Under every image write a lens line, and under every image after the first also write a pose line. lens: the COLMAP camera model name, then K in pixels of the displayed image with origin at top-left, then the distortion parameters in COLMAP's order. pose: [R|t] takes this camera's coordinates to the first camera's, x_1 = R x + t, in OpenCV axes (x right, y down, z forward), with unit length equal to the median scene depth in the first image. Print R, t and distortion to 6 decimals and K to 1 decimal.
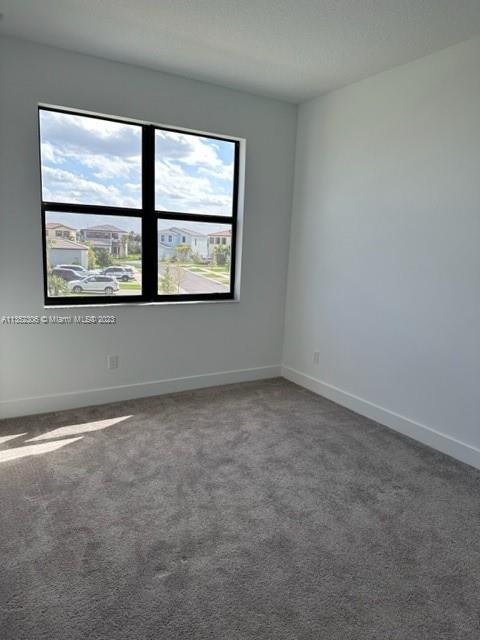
lens RADIAL K [[433.1, 0, 240.0], [0, 433.1, 320.0], [0, 0, 1]] dist [0.137321, -0.235695]
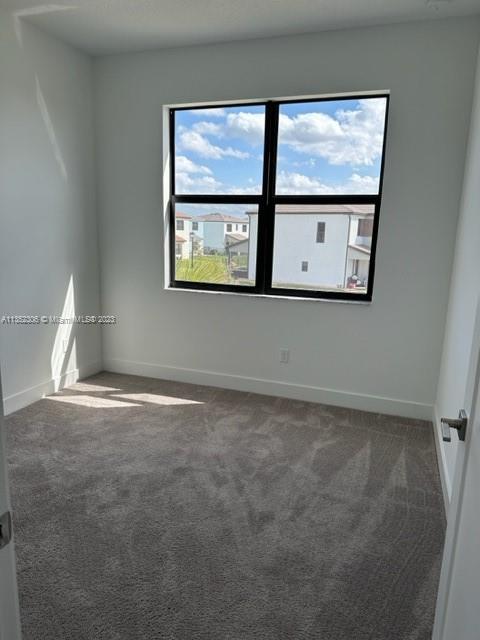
lens RADIAL K [[433.1, 0, 240.0], [0, 433.1, 320.0], [0, 0, 1]] dist [0.137321, -0.235695]
pose [[0.662387, 0.138573, -0.736234, 0.481916], [-0.129155, 0.989152, 0.069977, -0.047432], [0.737945, 0.048736, 0.673099, 0.351471]]
